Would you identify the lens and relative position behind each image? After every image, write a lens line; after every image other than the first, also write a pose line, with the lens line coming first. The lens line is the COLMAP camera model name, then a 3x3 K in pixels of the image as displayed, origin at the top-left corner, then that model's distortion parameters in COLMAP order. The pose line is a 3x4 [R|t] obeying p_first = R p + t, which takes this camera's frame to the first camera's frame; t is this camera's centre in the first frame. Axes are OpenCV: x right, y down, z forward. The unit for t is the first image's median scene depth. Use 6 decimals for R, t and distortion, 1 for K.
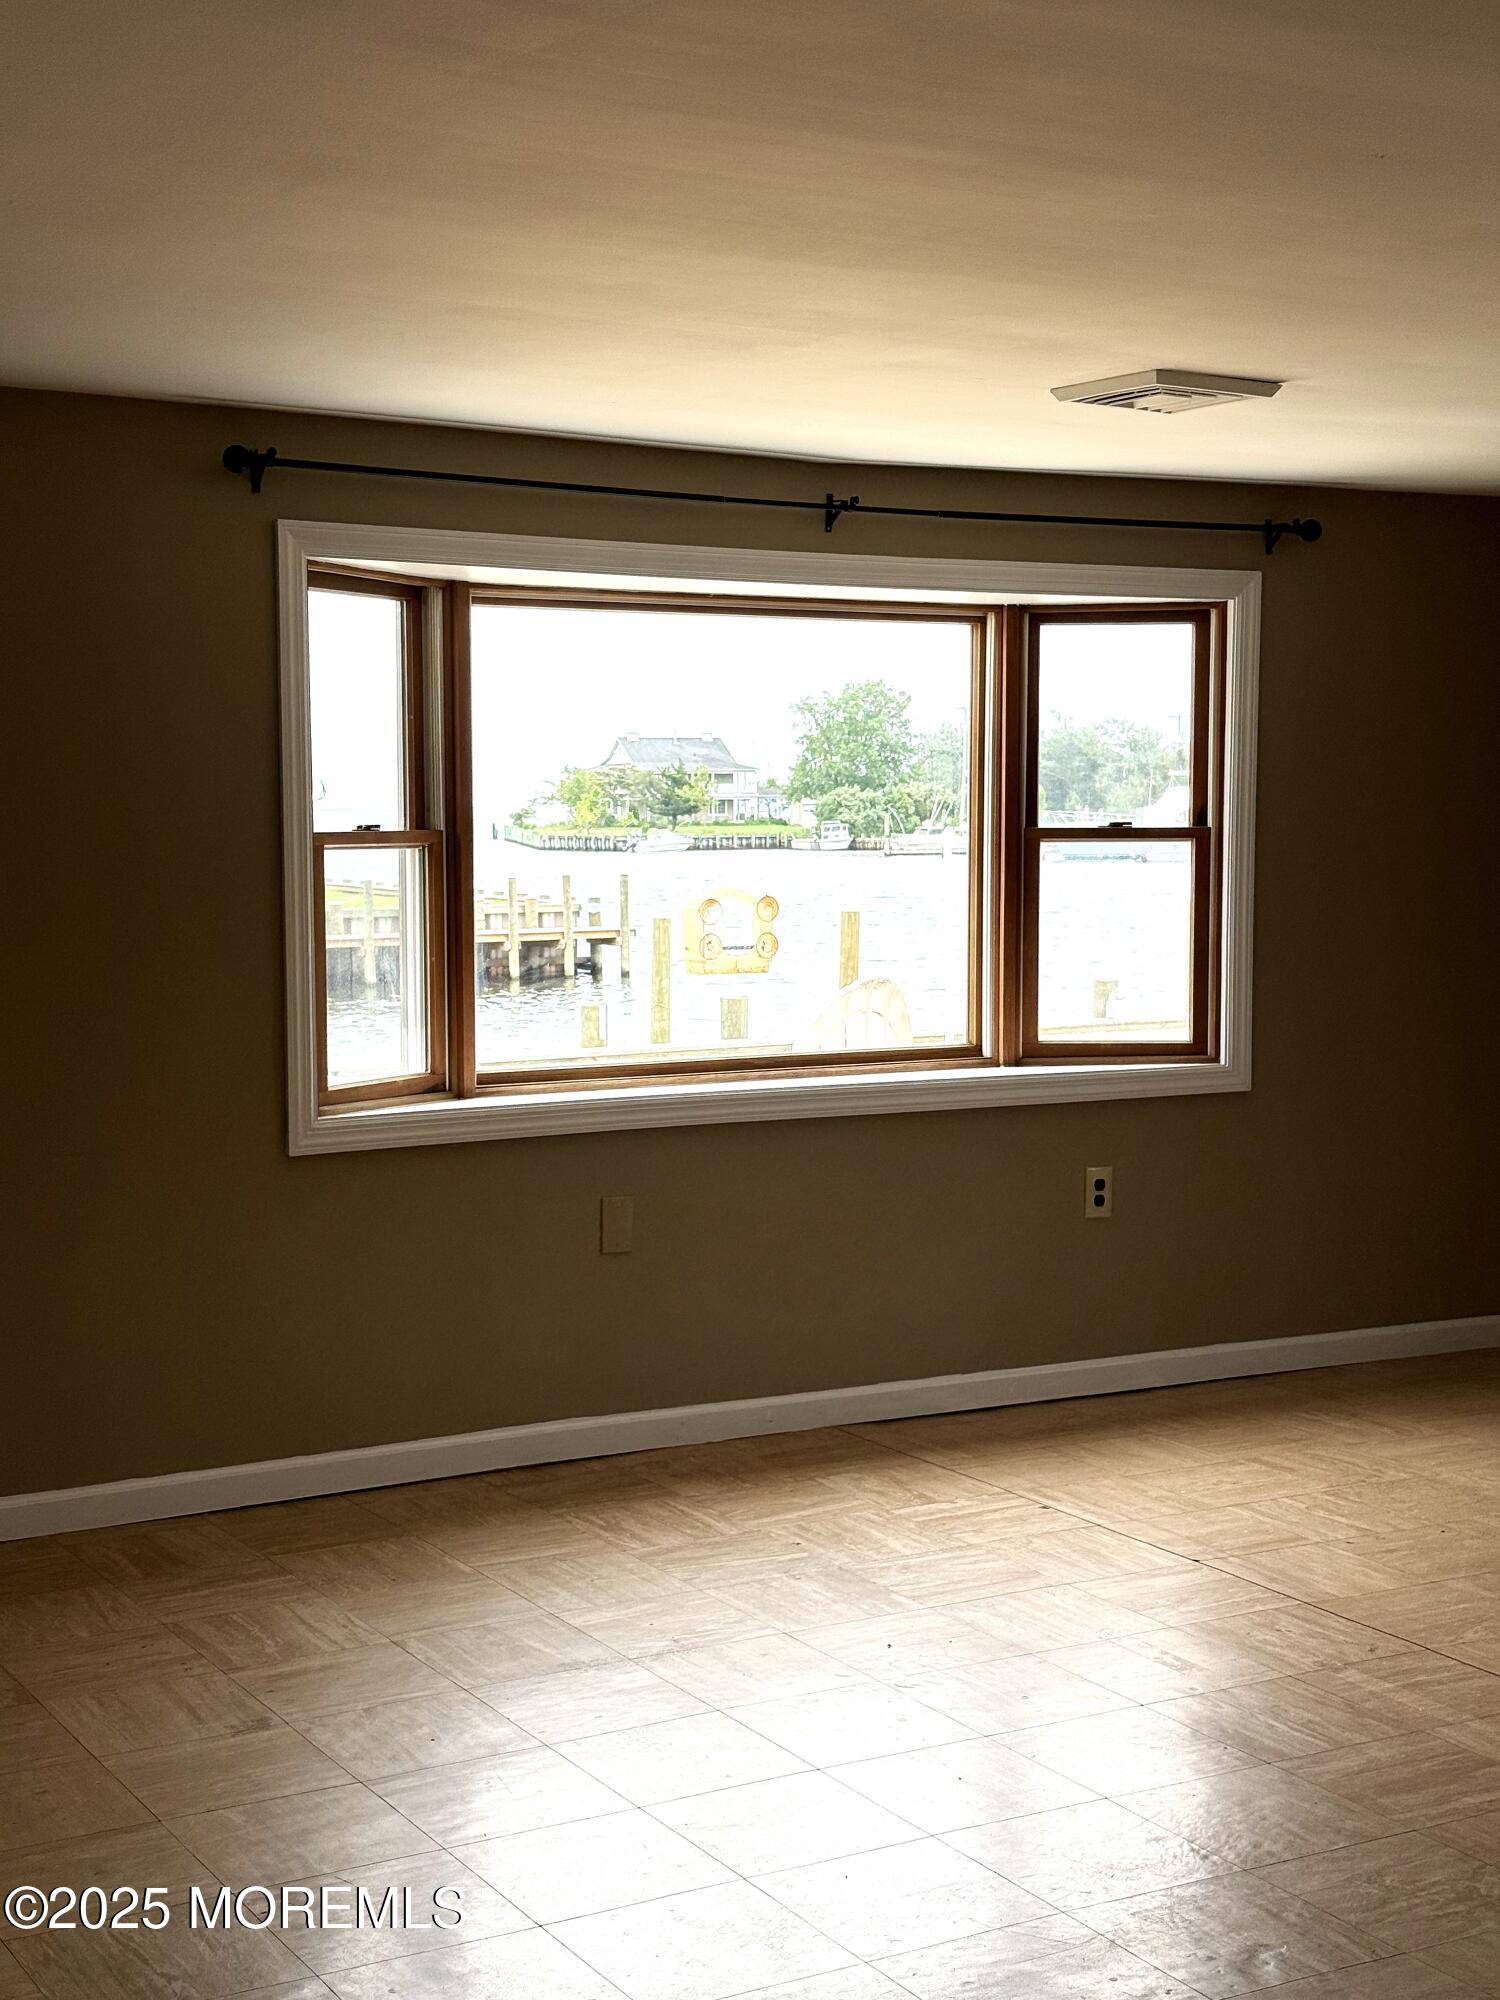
lens RADIAL K [[2747.2, 0, 744.4], [0, 2747.2, 985.2], [0, 0, 1]] dist [0.105555, 0.000000]
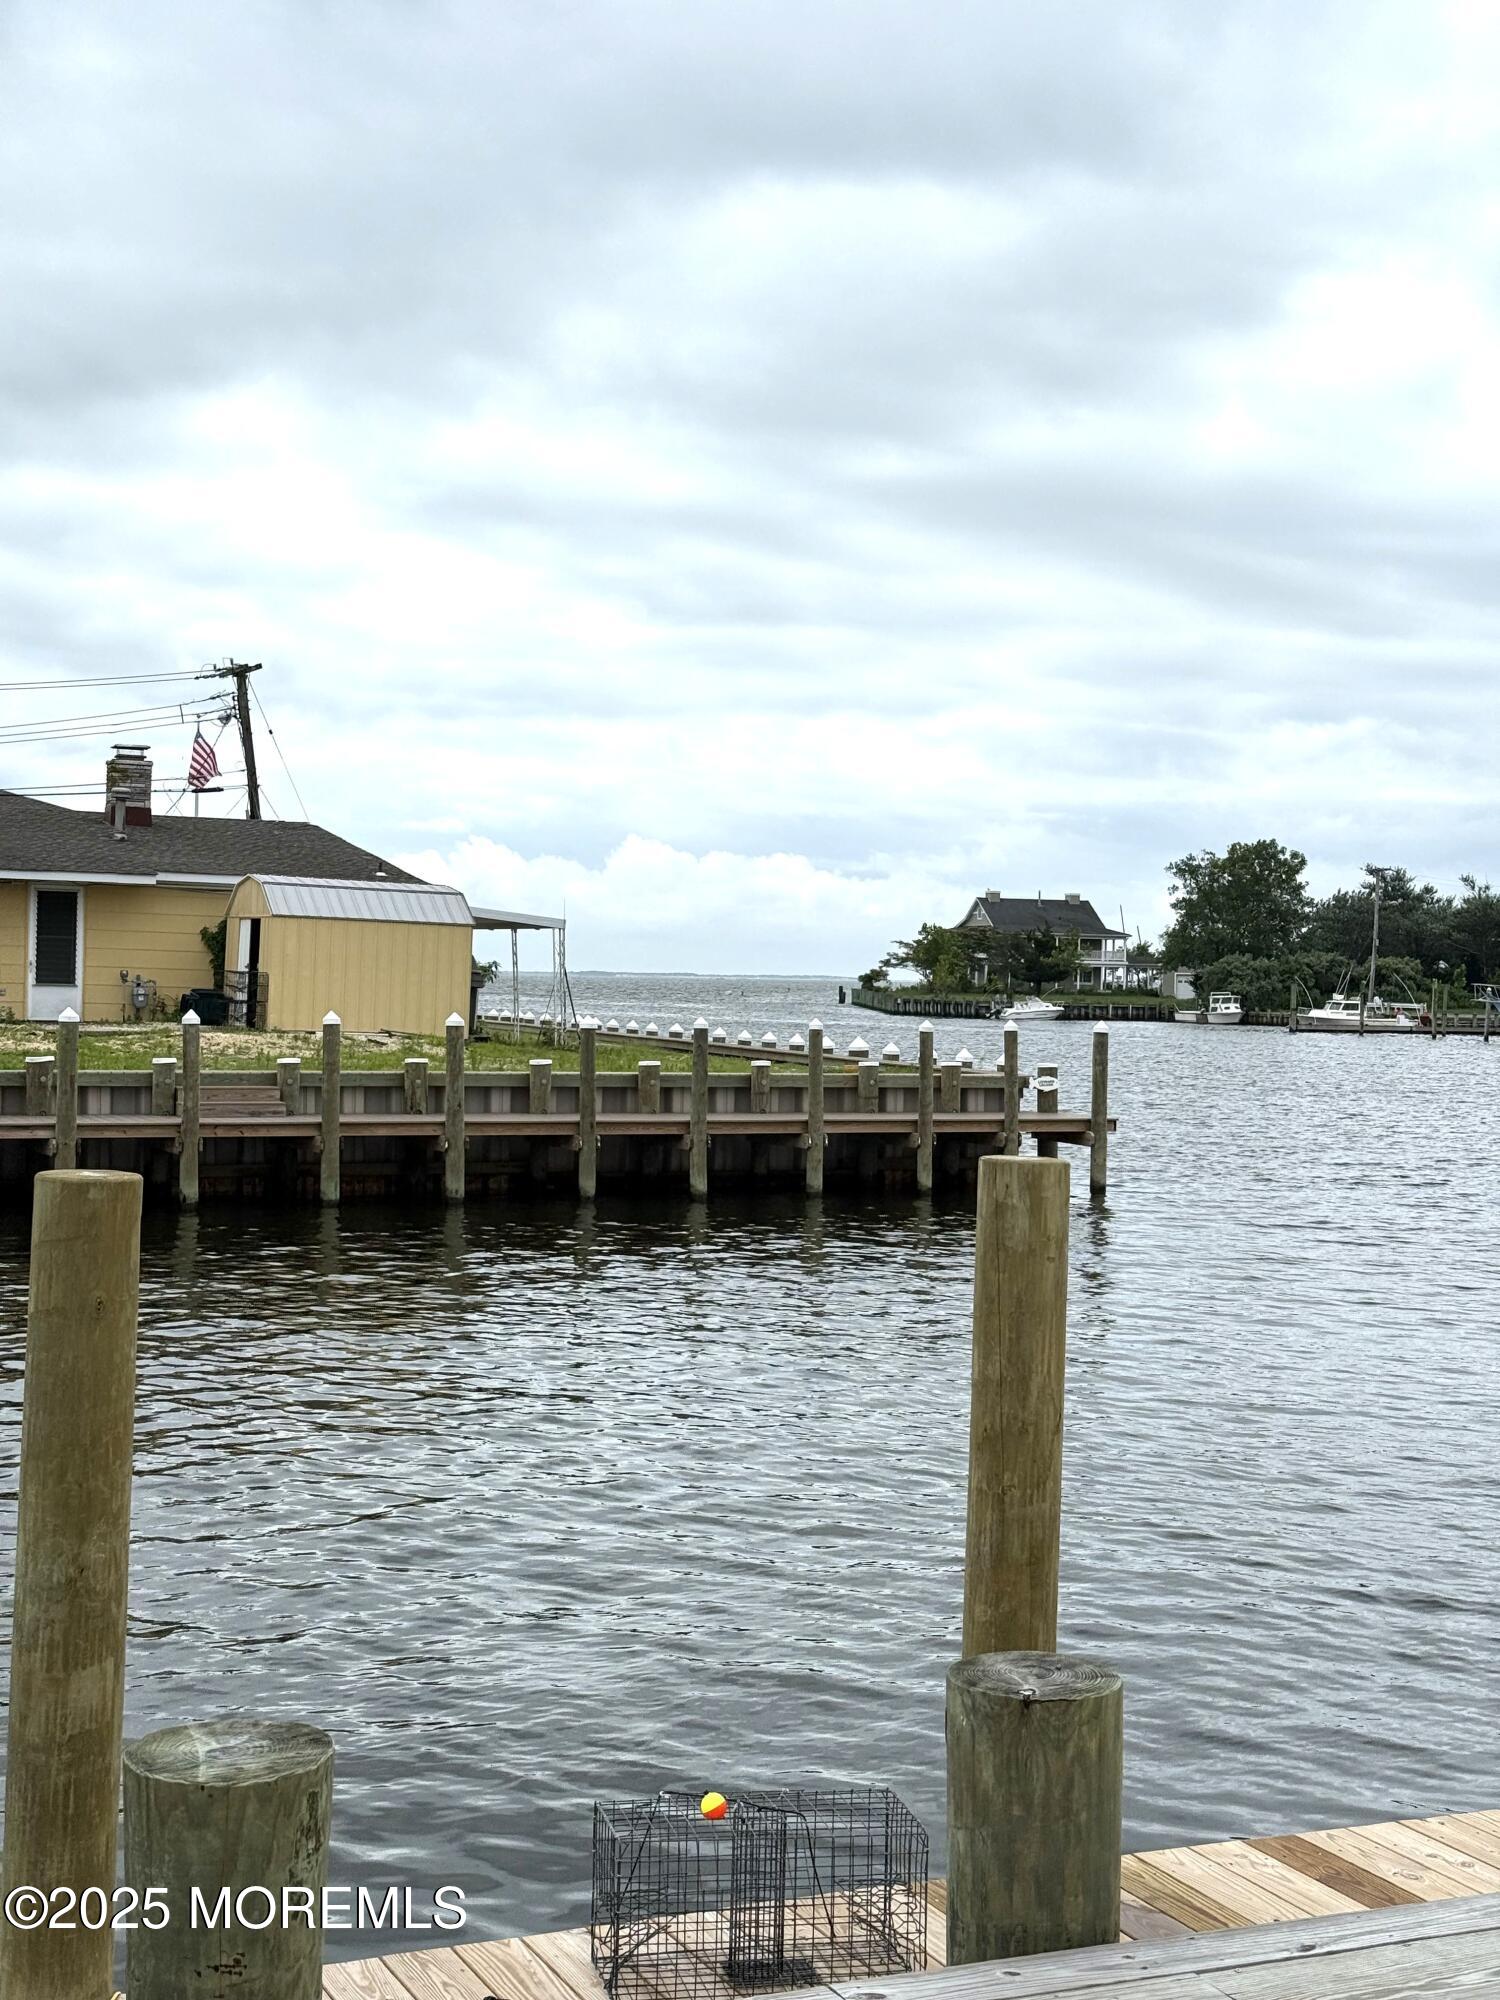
lens RADIAL K [[2747.2, 0, 750.6], [0, 2747.2, 1000.6], [0, 0, 1]] dist [0.105555, 0.000000]
pose [[0.992157, 0.031395, -0.120989, -0.405964], [-0.038111, 0.997835, -0.053603, -0.091849], [0.119044, 0.057794, 0.991205, 3.083642]]
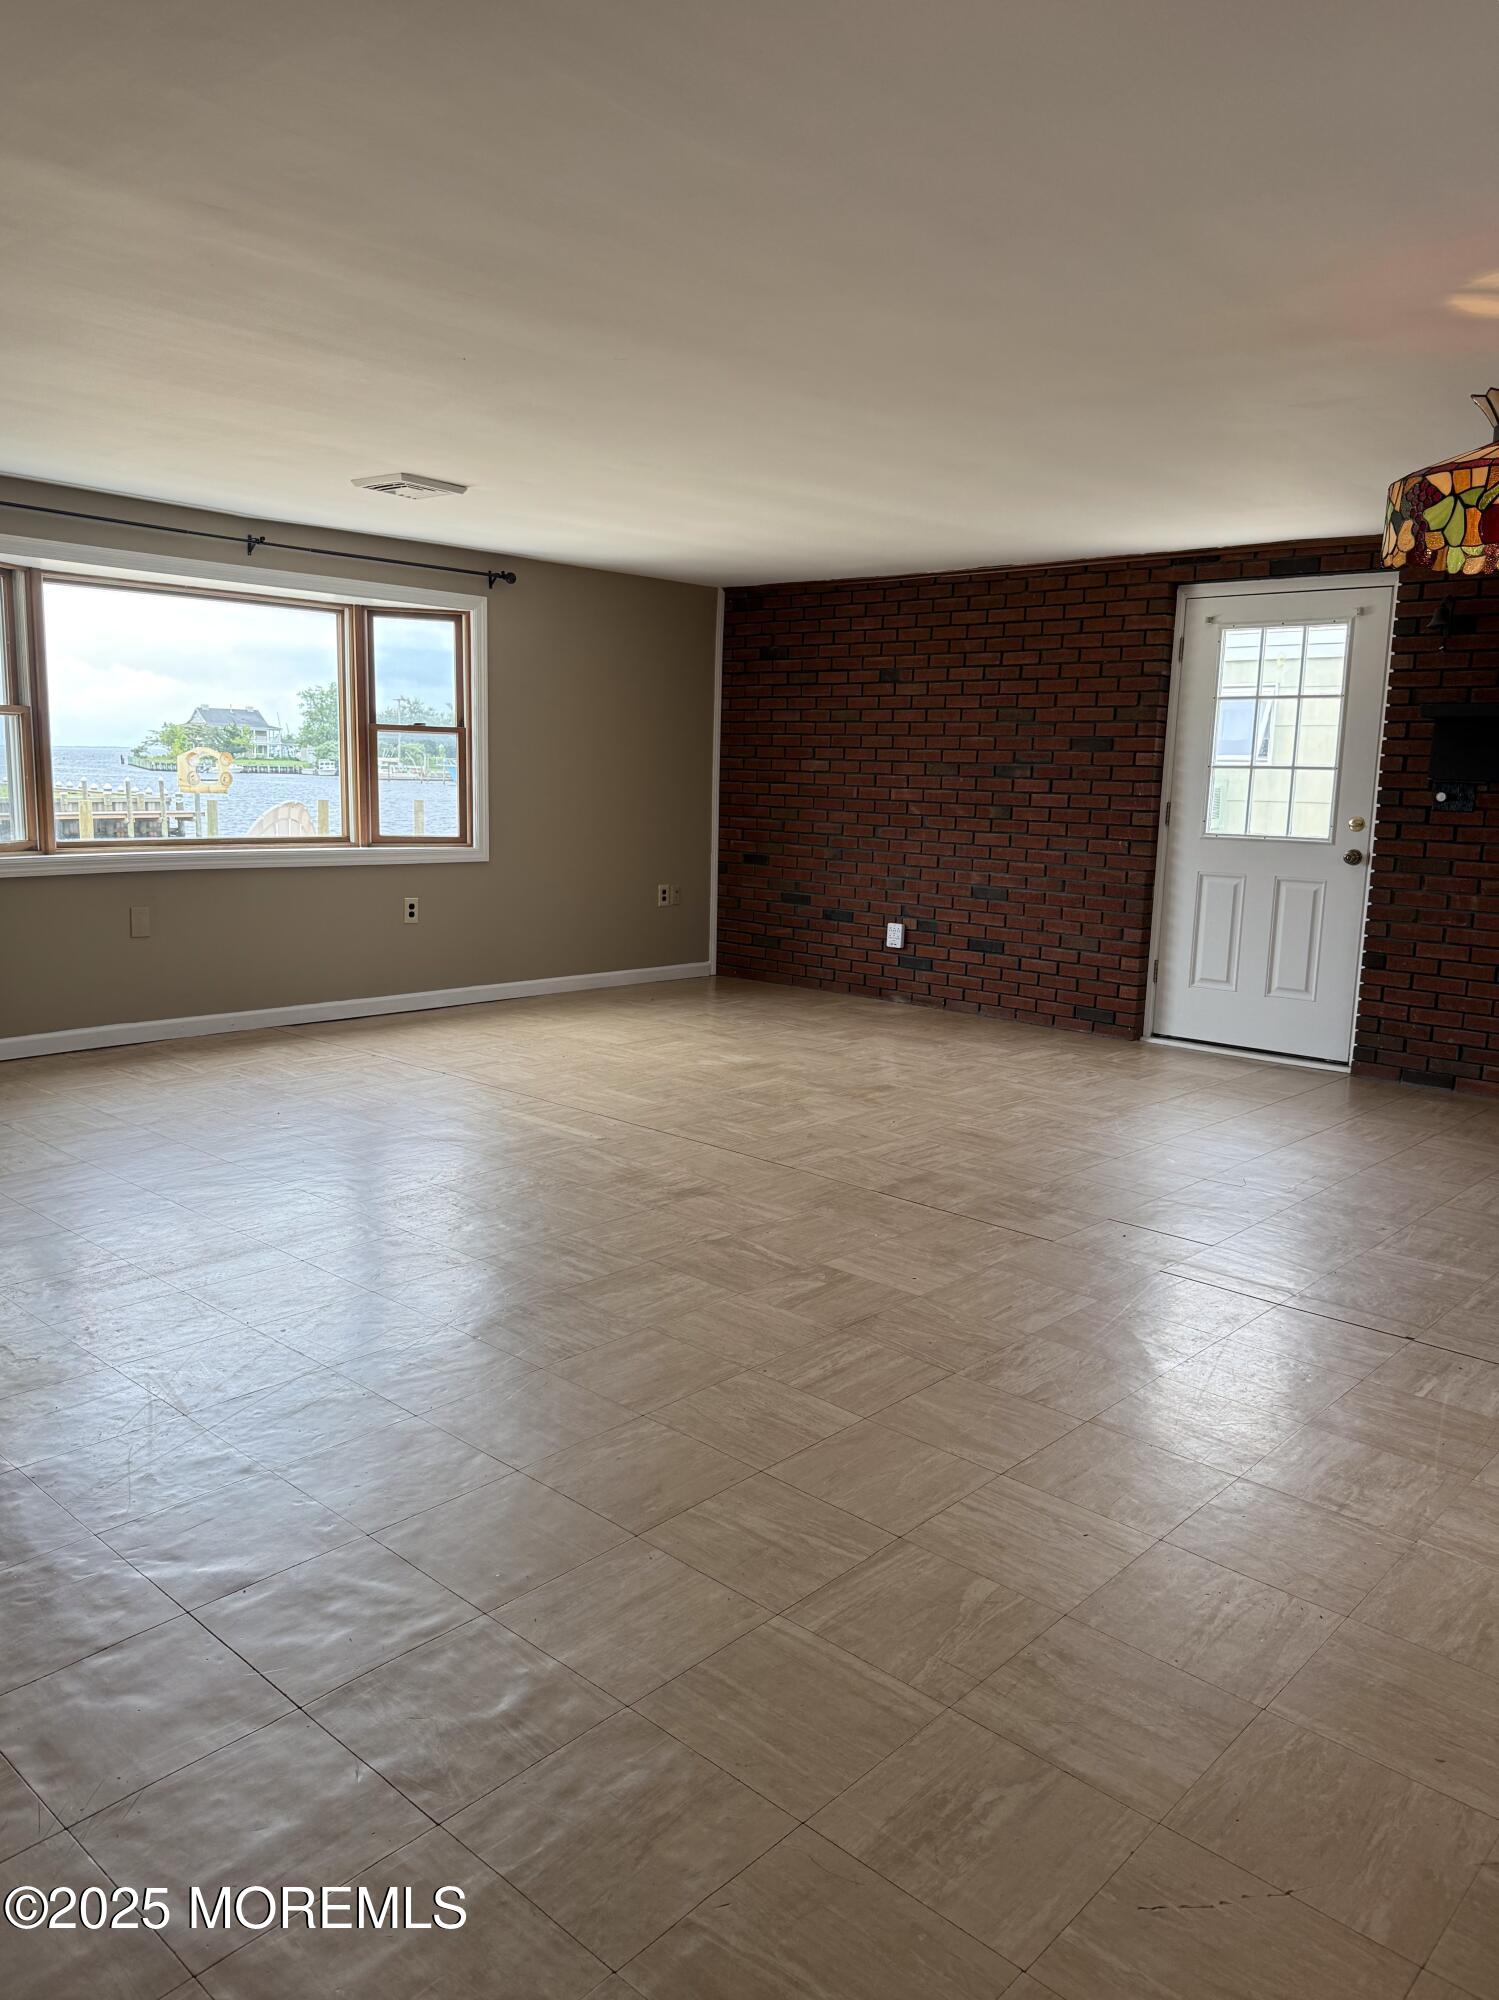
lens RADIAL K [[1420.1, 0, 794.7], [0, 1420.1, 1001.4], [0, 0, 1]] dist [0.003130, -0.013240]
pose [[0.940177, -0.024339, 0.339815, 0.037065], [-0.010942, 0.994773, 0.101525, 0.031786], [-0.340510, -0.099169, 0.934997, -0.059512]]
